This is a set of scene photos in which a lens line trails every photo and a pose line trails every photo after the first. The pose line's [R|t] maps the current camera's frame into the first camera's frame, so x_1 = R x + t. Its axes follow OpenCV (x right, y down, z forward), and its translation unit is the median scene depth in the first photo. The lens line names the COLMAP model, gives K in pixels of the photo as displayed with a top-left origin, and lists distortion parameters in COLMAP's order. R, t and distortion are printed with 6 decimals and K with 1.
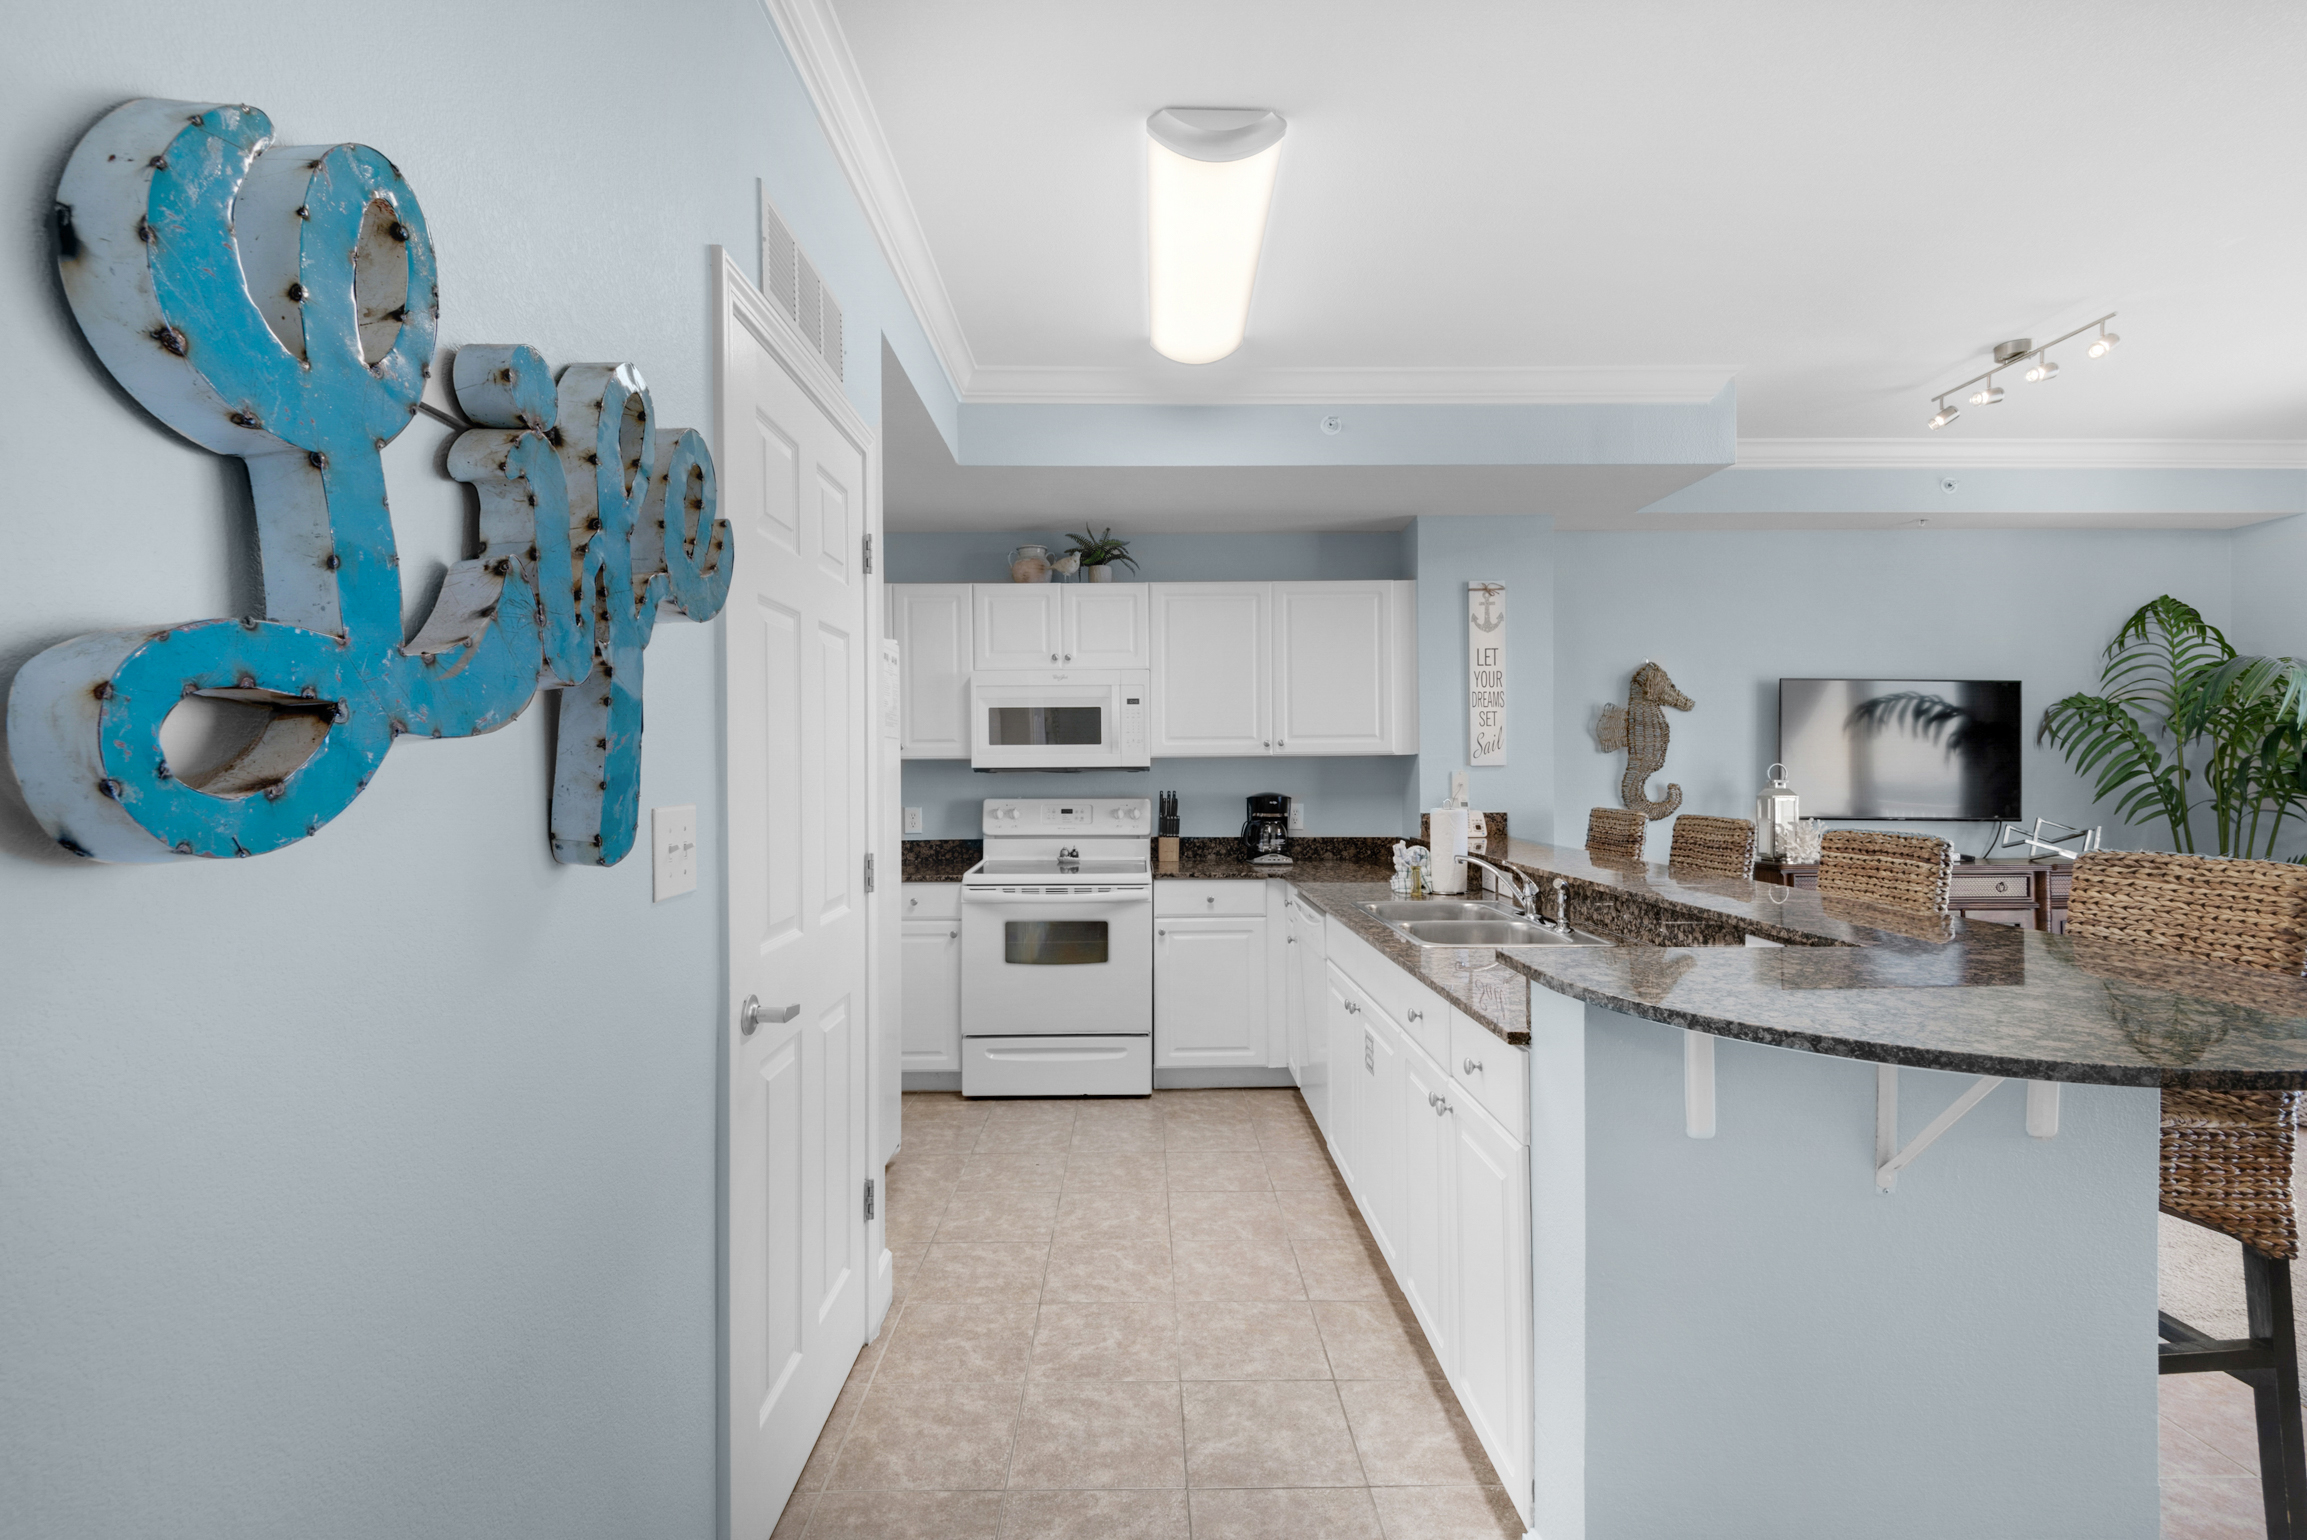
lens RADIAL K [[1048.6, 0, 1160.0], [0, 1048.6, 763.2], [0, 0, 1]] dist [0.020234, -0.016282]
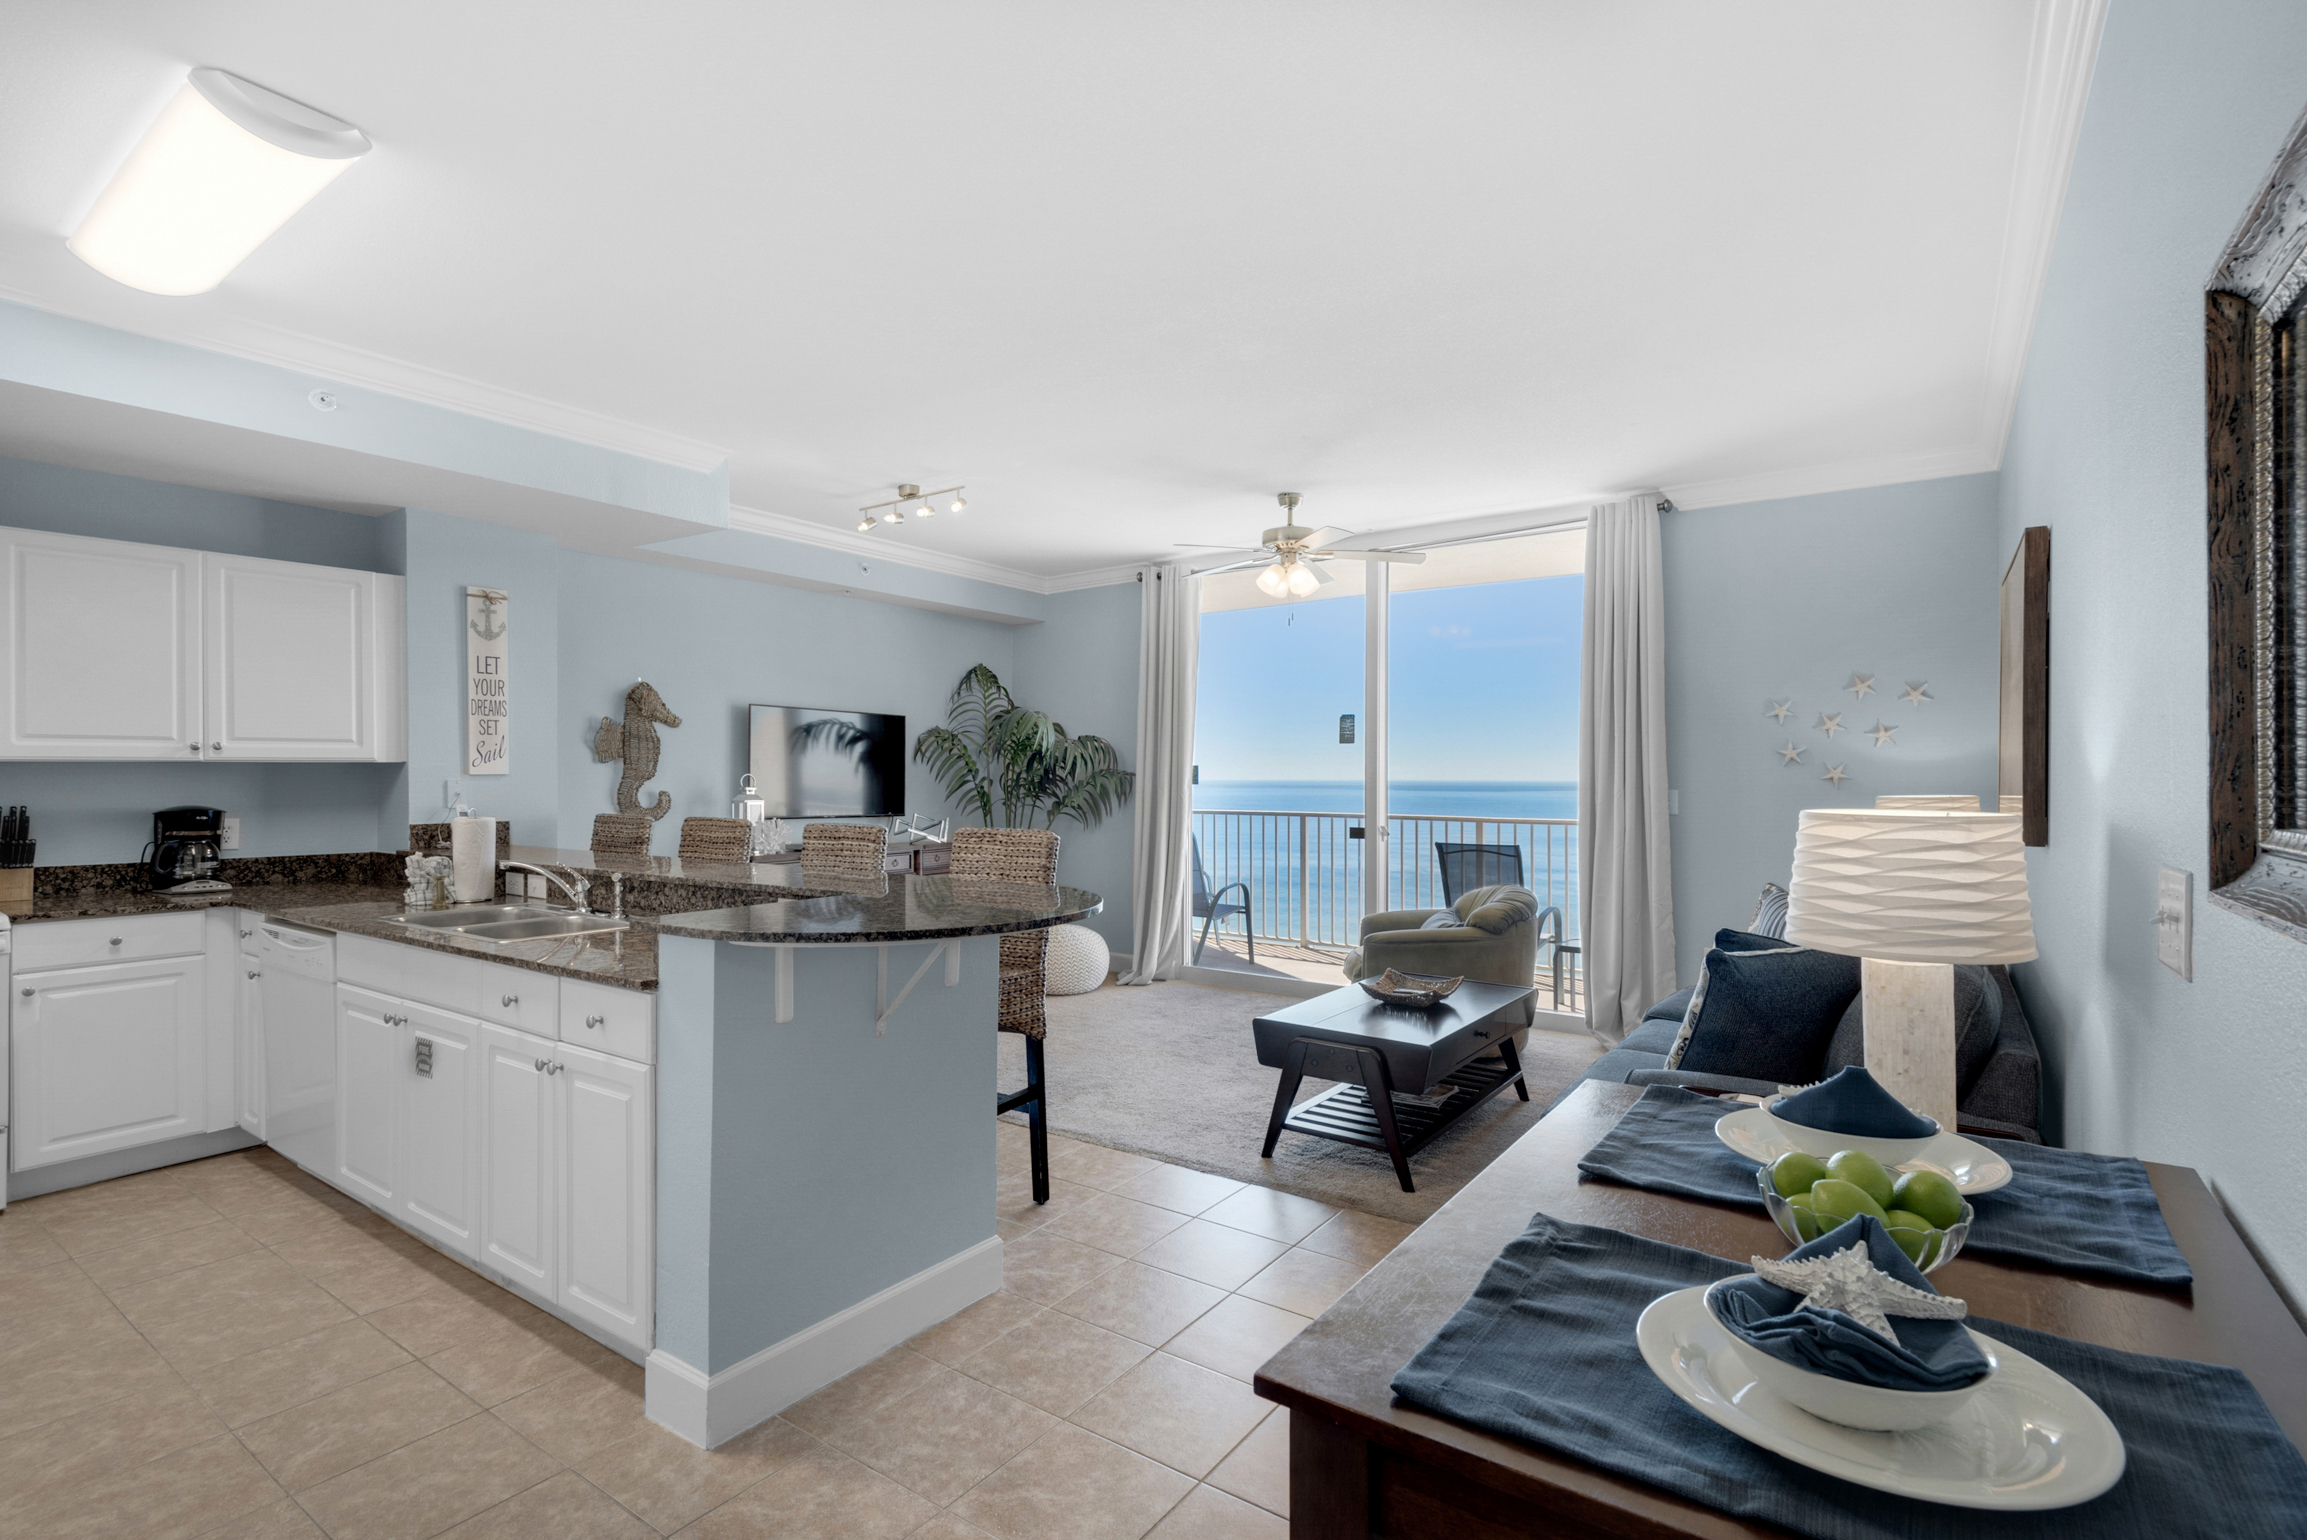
lens RADIAL K [[1071.5, 0, 1132.6], [0, 1071.5, 778.5], [0, 0, 1]] dist [0.052188, -0.000137]
pose [[0.610458, 0.001635, 0.792047, -0.137484], [-0.007988, 0.999960, 0.004092, -0.003193], [-0.792008, -0.008825, 0.610447, -0.117822]]
